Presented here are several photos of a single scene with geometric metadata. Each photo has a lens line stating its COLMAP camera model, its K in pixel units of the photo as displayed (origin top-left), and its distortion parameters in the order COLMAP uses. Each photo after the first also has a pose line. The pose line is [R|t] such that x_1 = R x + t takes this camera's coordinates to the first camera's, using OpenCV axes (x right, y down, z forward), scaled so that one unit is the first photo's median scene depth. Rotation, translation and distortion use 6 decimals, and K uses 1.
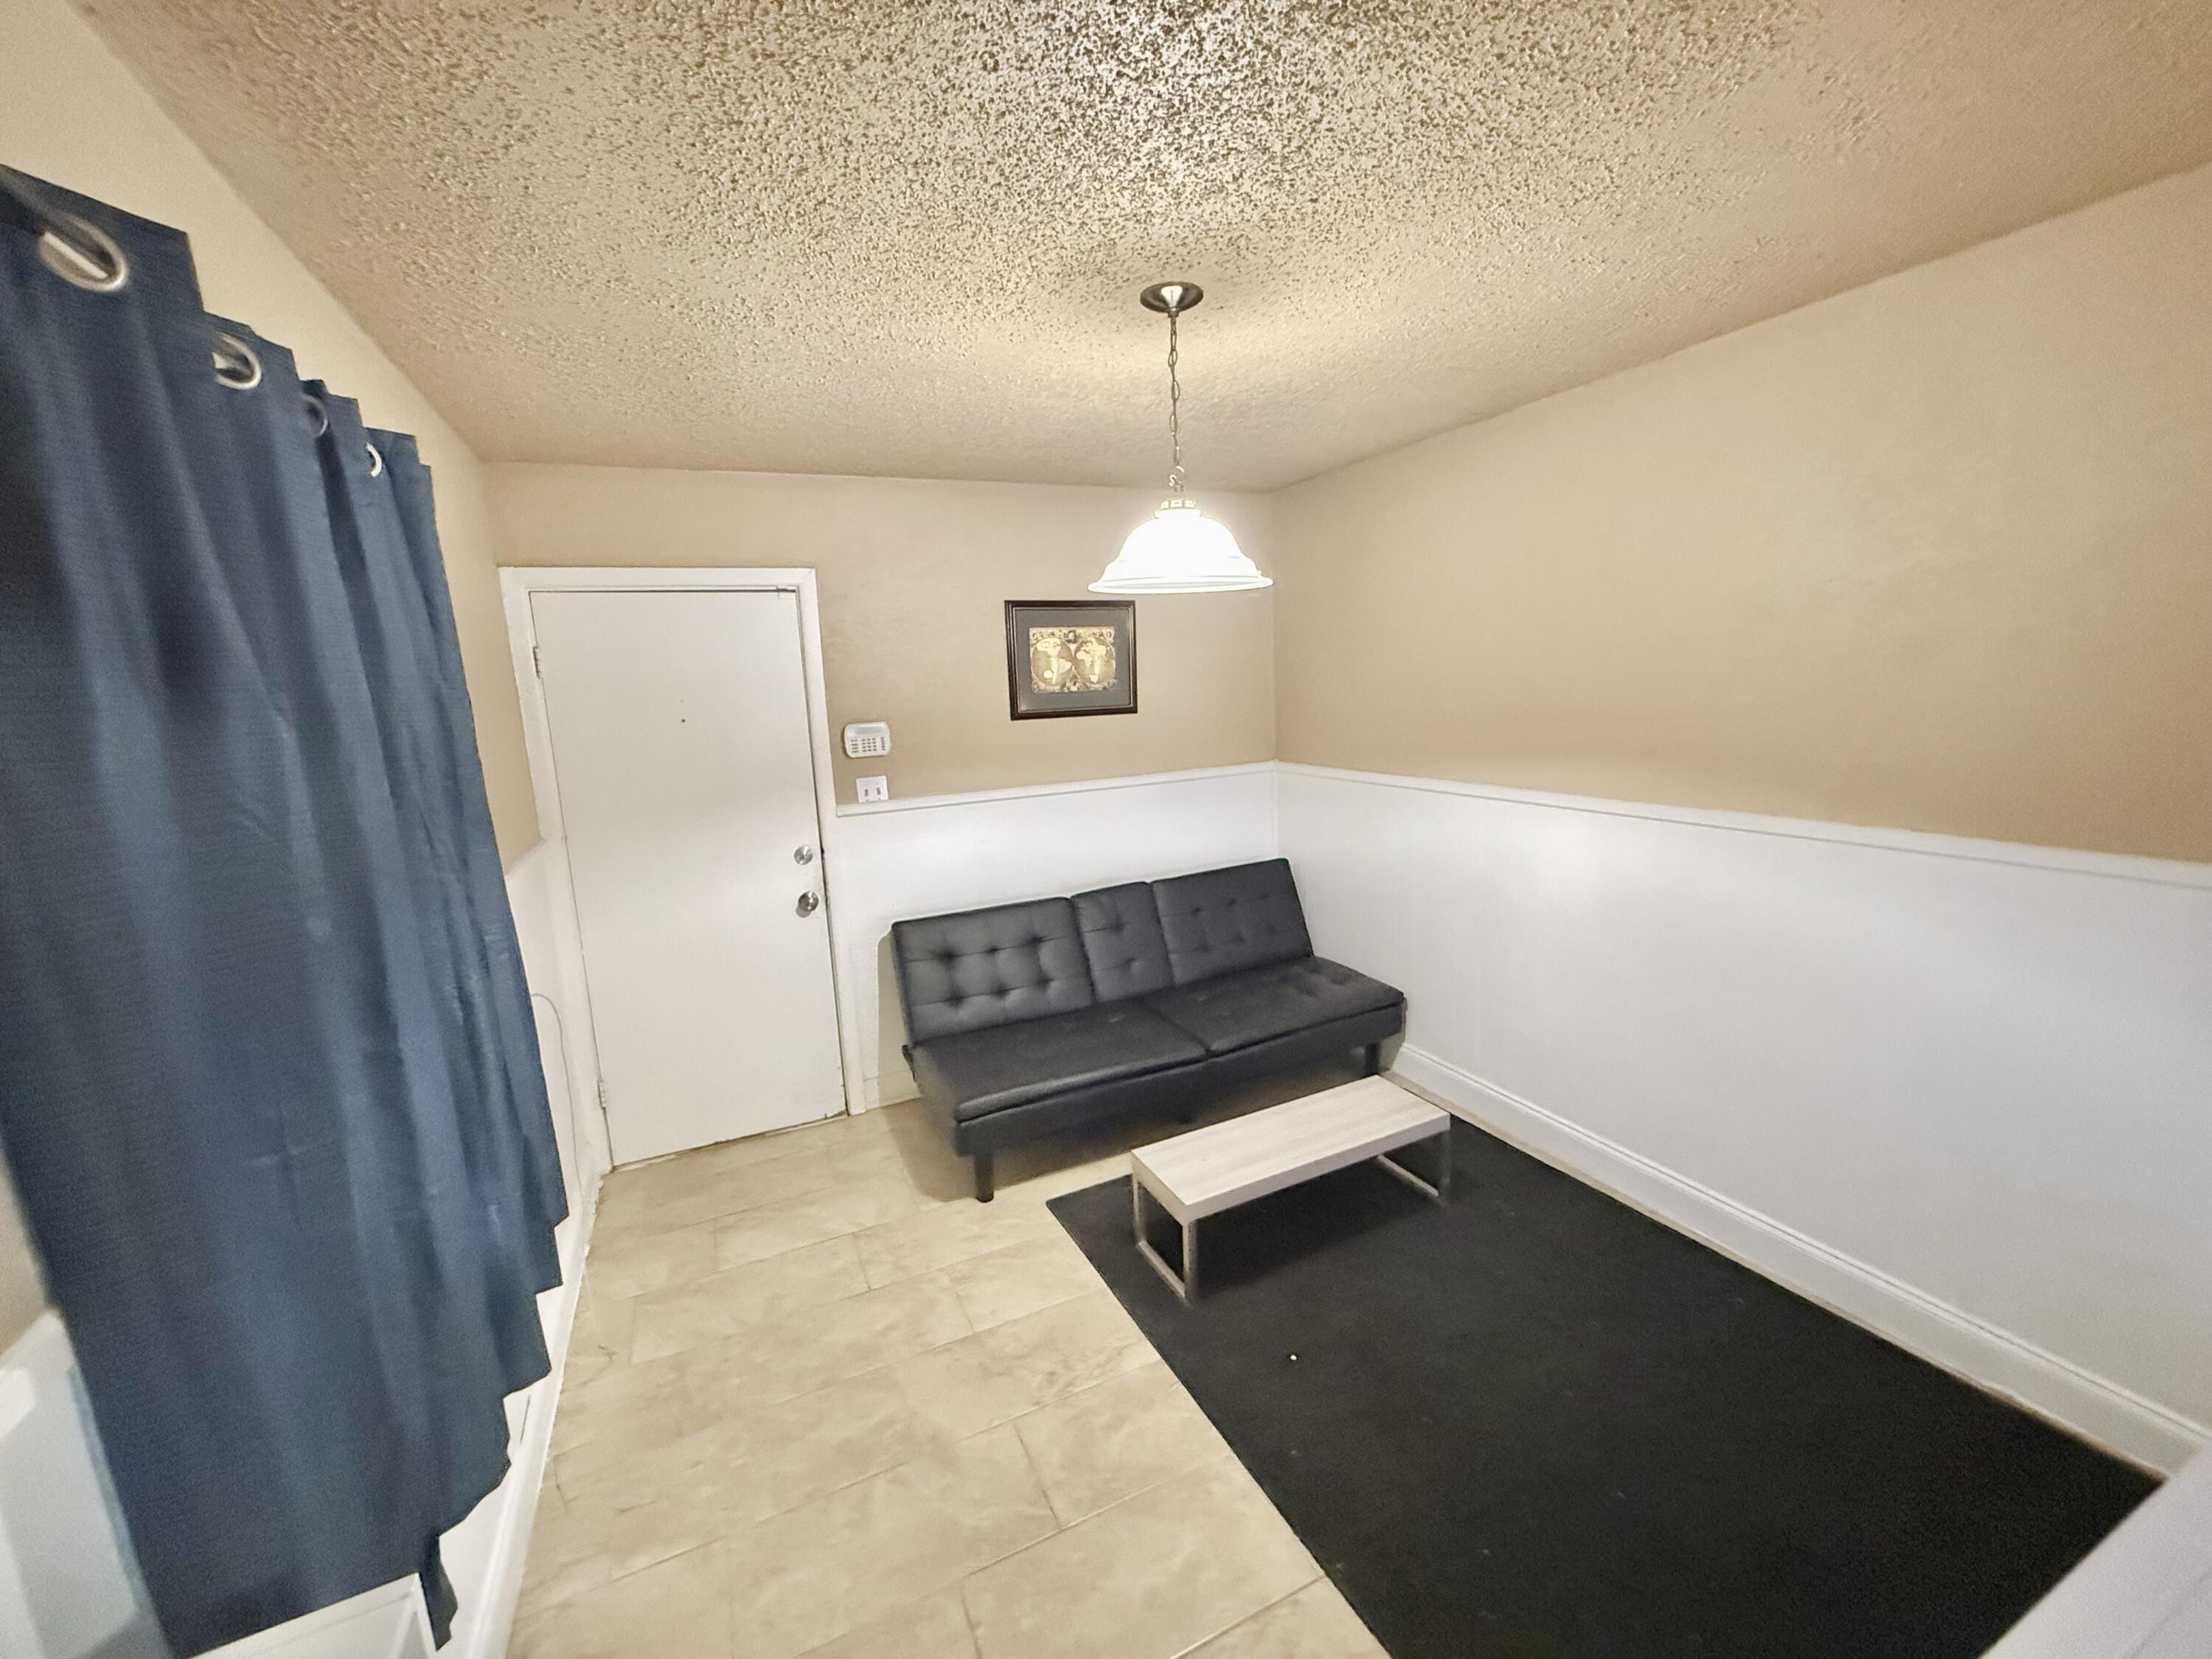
lens RADIAL K [[879.0, 0, 1099.6], [0, 879.0, 833.2], [0, 0, 1]] dist [0.007009, -0.000553]
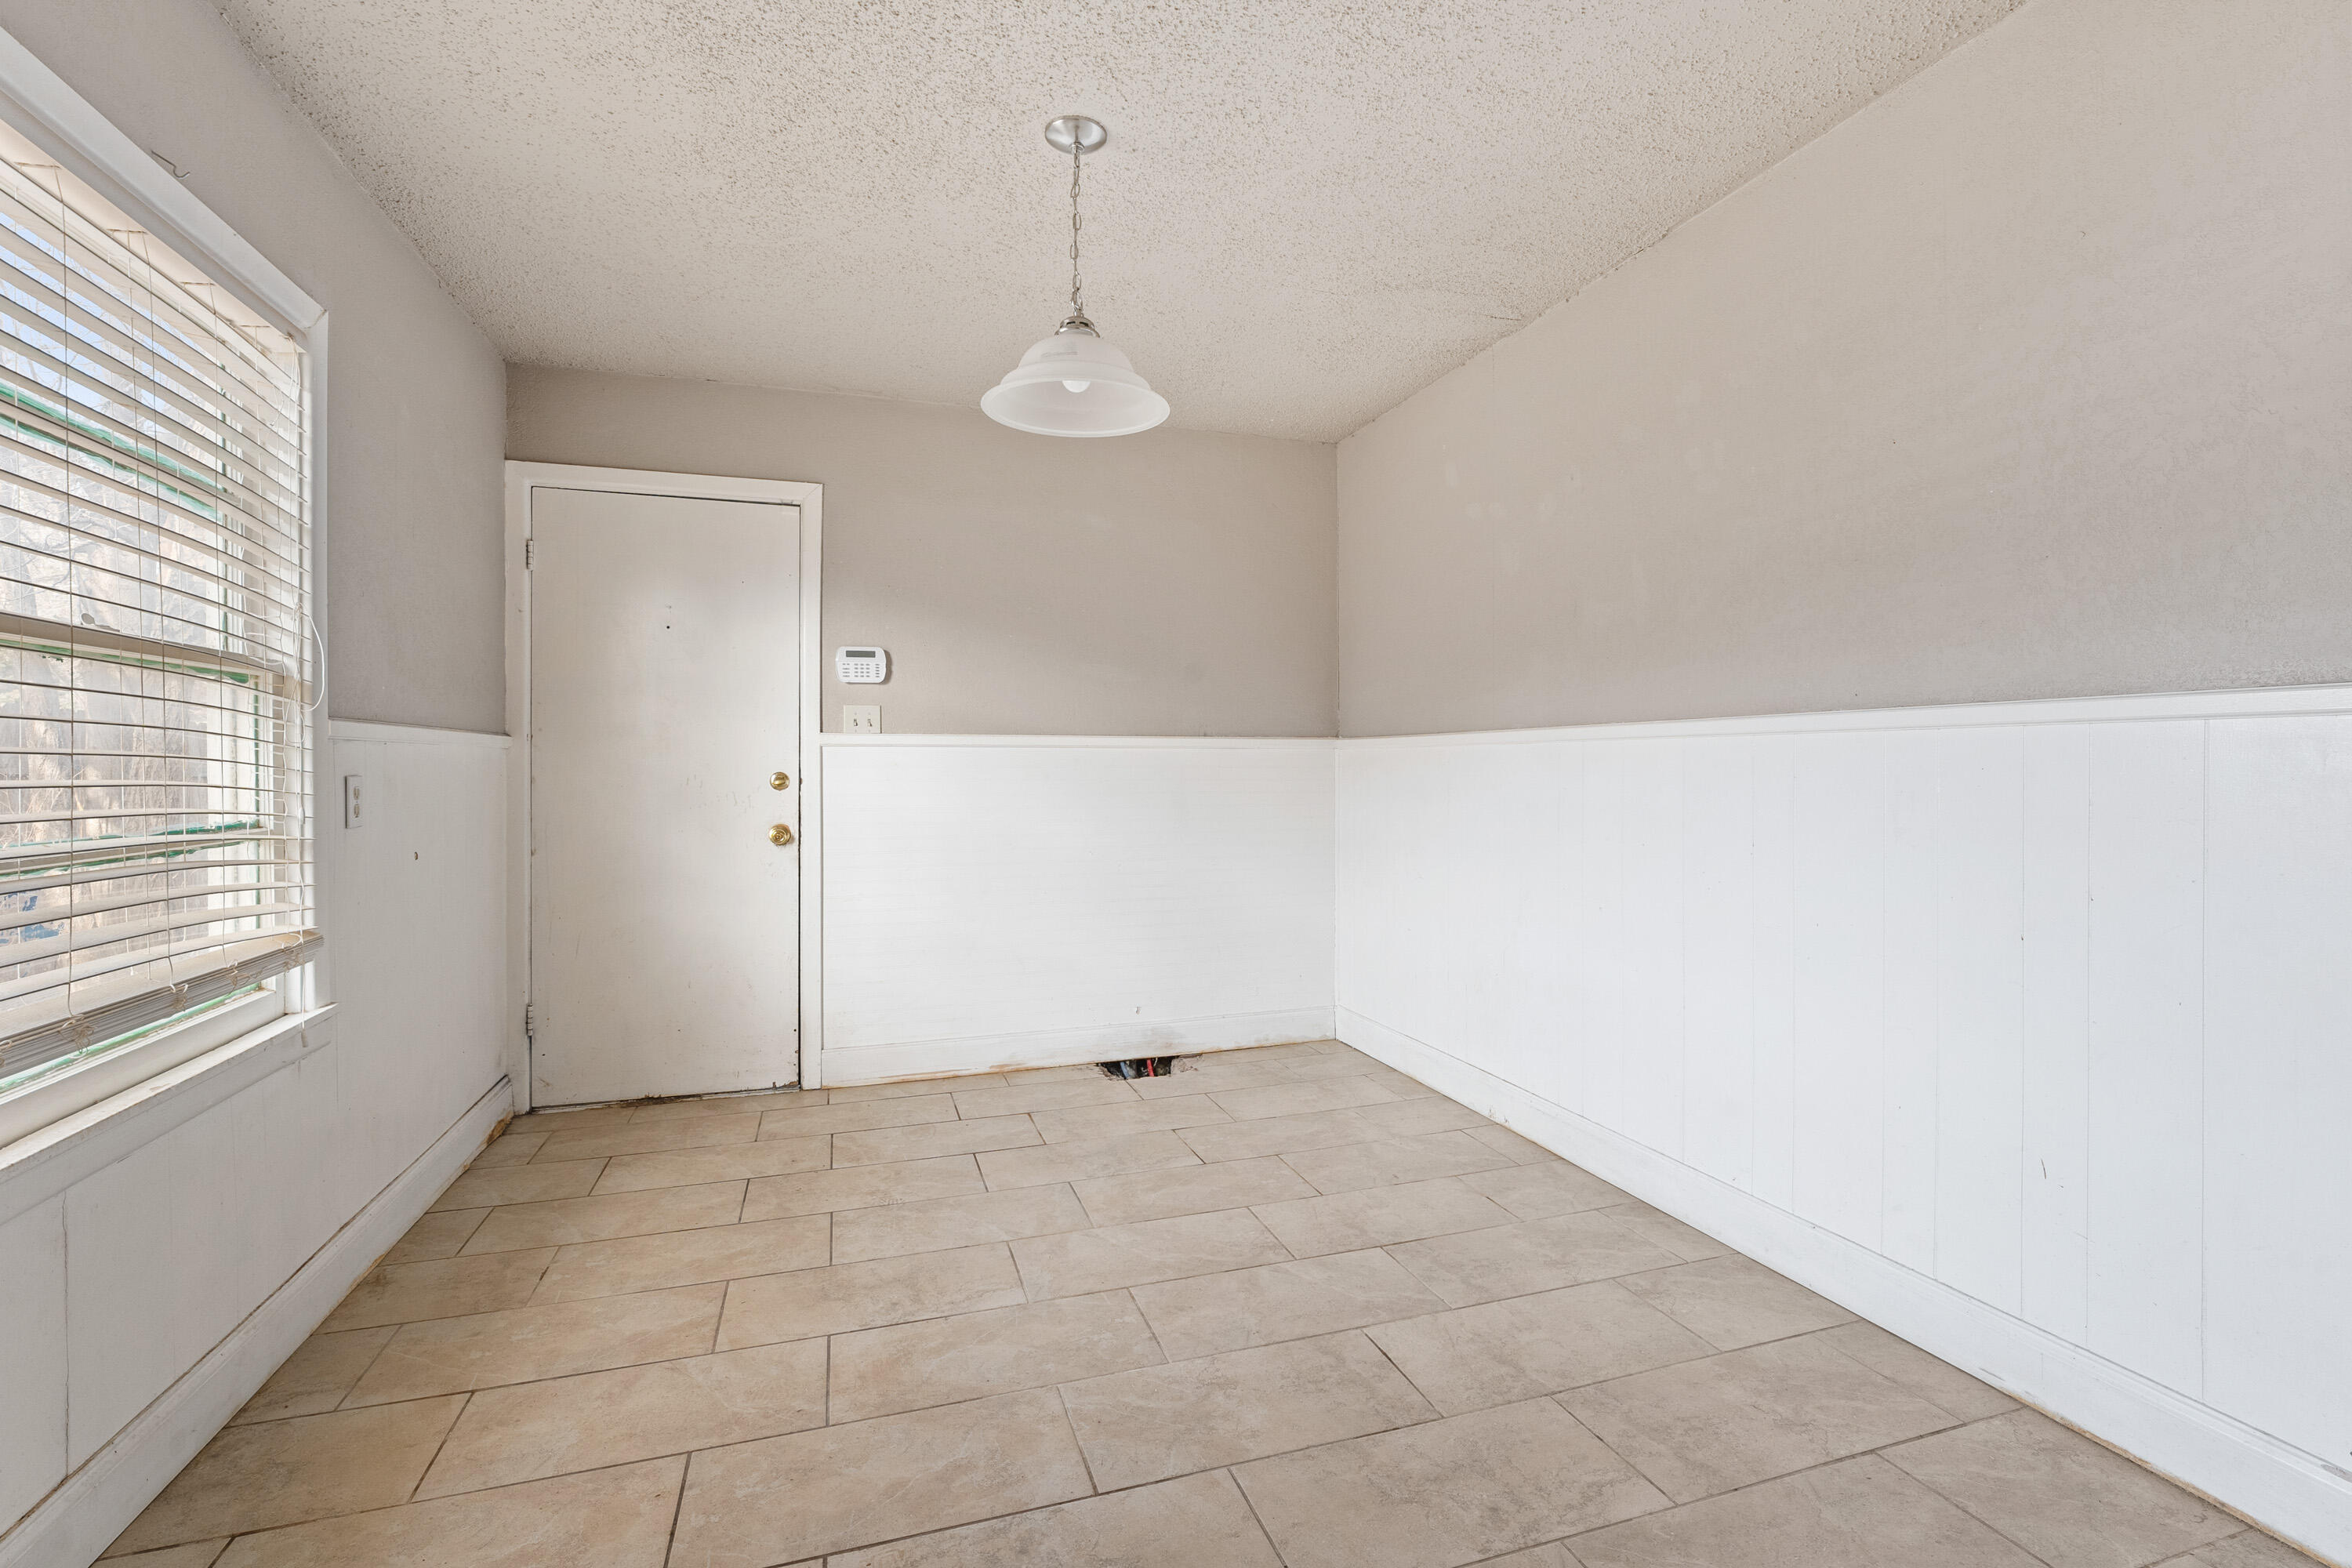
lens RADIAL K [[1054.7, 0, 1187.2], [0, 1054.7, 796.7], [0, 0, 1]] dist [-0.008900, 0.003631]
pose [[0.991032, 0.042038, -0.126841, 0.316554], [-0.063061, 0.984009, -0.166584, 0.273349], [0.117810, 0.173089, 0.977835, -0.037015]]
